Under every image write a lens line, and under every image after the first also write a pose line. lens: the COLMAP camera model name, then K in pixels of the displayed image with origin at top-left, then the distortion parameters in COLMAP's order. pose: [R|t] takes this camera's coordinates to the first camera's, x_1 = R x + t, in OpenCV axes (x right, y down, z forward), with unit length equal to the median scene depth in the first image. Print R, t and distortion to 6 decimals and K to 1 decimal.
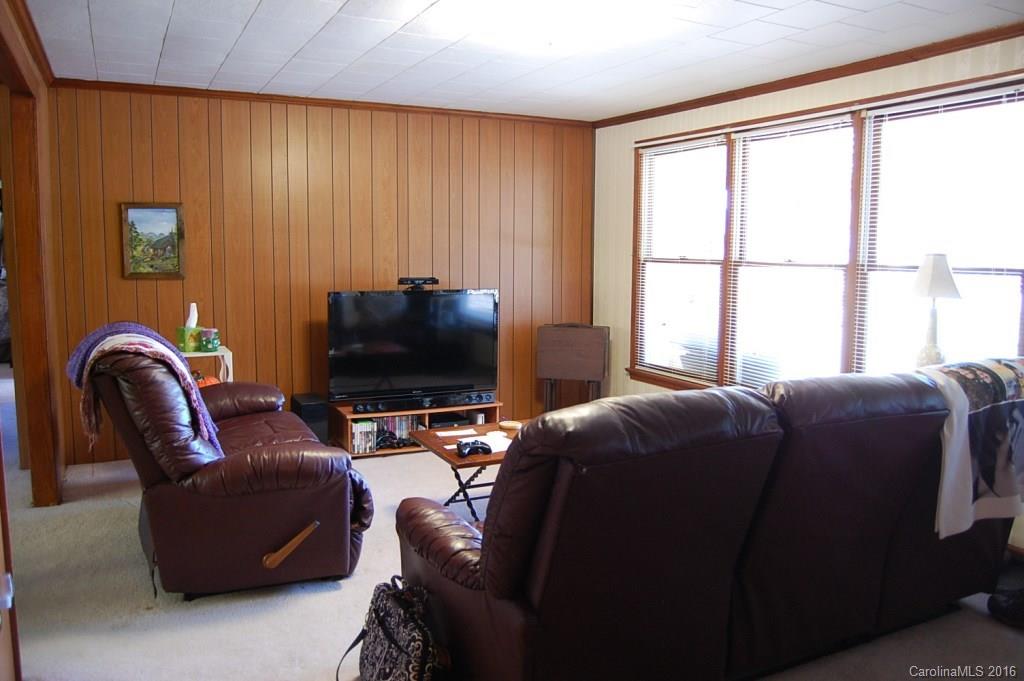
lens RADIAL K [[847.5, 0, 512.6], [0, 847.5, 336.4], [0, 0, 1]] dist [-0.012544, 0.004179]
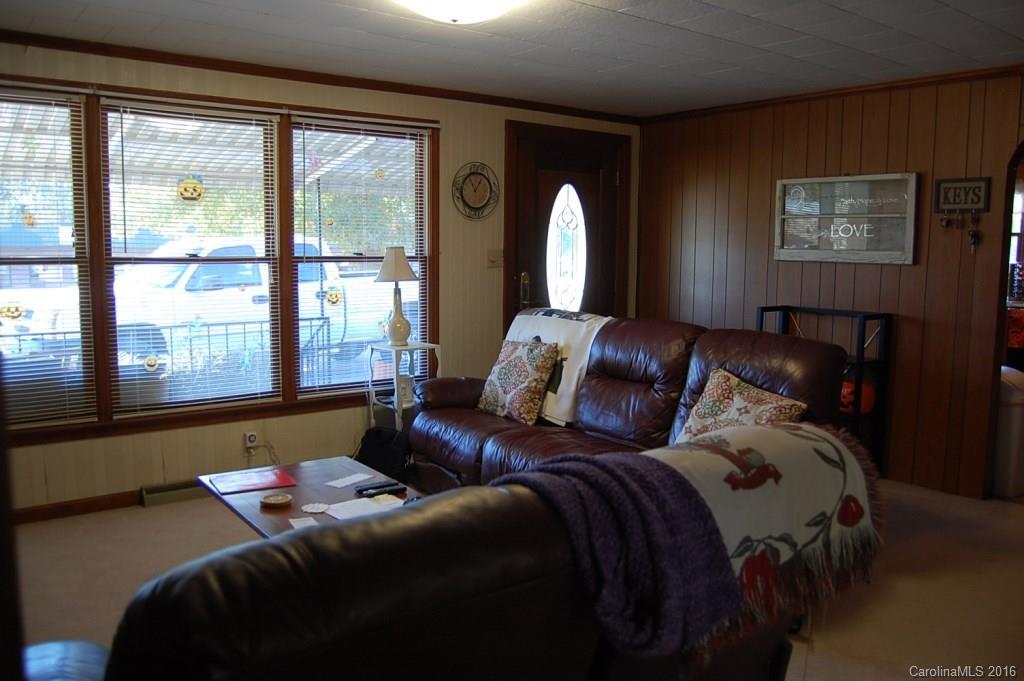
lens RADIAL K [[847.5, 0, 512.6], [0, 847.5, 336.4], [0, 0, 1]] dist [-0.012544, 0.004179]
pose [[-0.195932, -0.110562, 0.974365, -0.714869], [0.100147, 0.986172, 0.132040, -0.102627], [-0.975490, 0.123450, -0.182150, 0.947401]]
